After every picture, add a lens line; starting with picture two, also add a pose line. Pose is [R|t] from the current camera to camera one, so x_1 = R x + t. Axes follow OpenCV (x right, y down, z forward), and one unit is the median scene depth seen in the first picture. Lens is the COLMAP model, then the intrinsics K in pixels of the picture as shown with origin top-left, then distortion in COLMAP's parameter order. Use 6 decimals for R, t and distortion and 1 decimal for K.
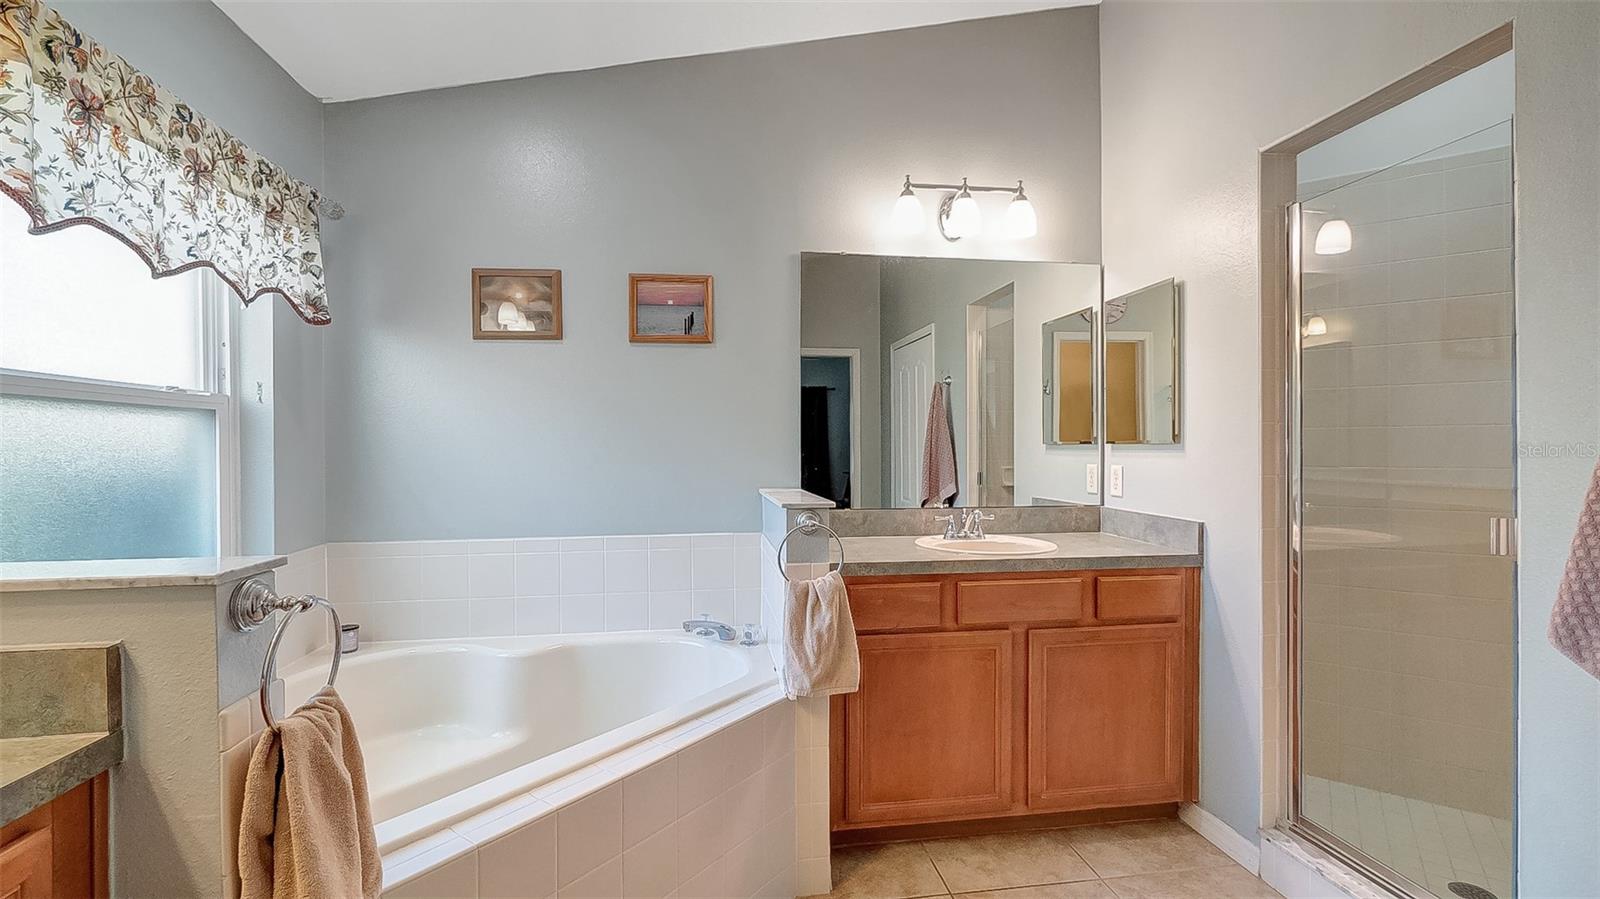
lens RADIAL K [[681.6, 0, 797.2], [0, 681.6, 446.7], [0, 0, 1]] dist [-0.013063, -0.000165]
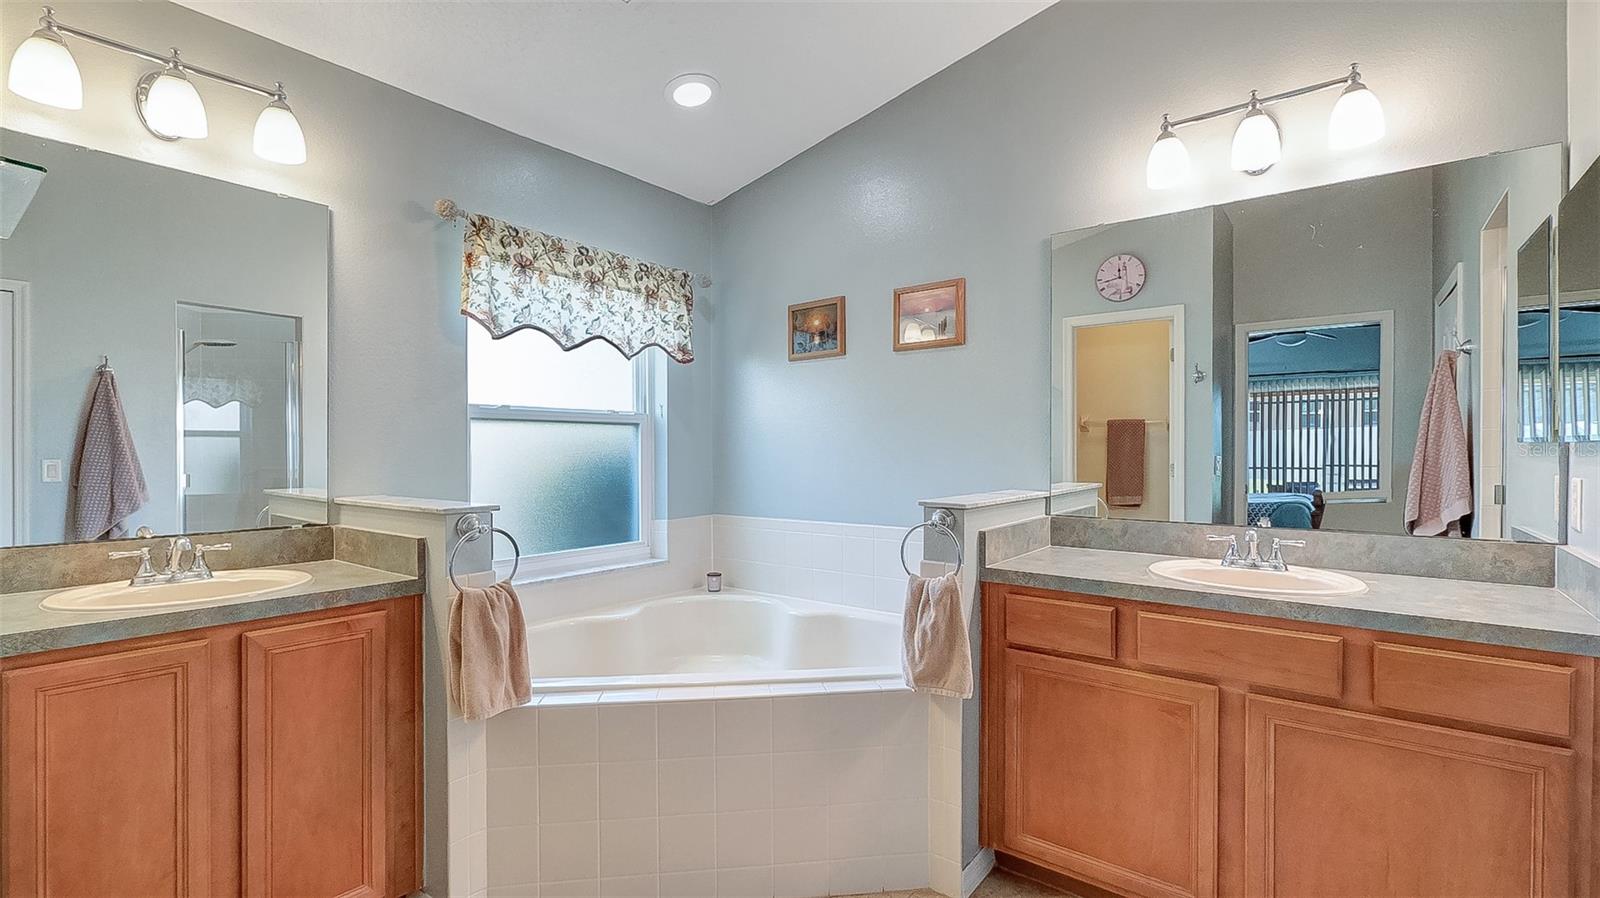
lens RADIAL K [[702.4, 0, 800.0], [0, 702.4, 449.0], [0, 0, 1]] dist [-0.010610, 0.000028]
pose [[0.693453, 0.002764, -0.720496, 0.640600], [0.000408, 0.999991, 0.004229, -0.000799], [0.720501, -0.003226, 0.693446, 0.138119]]
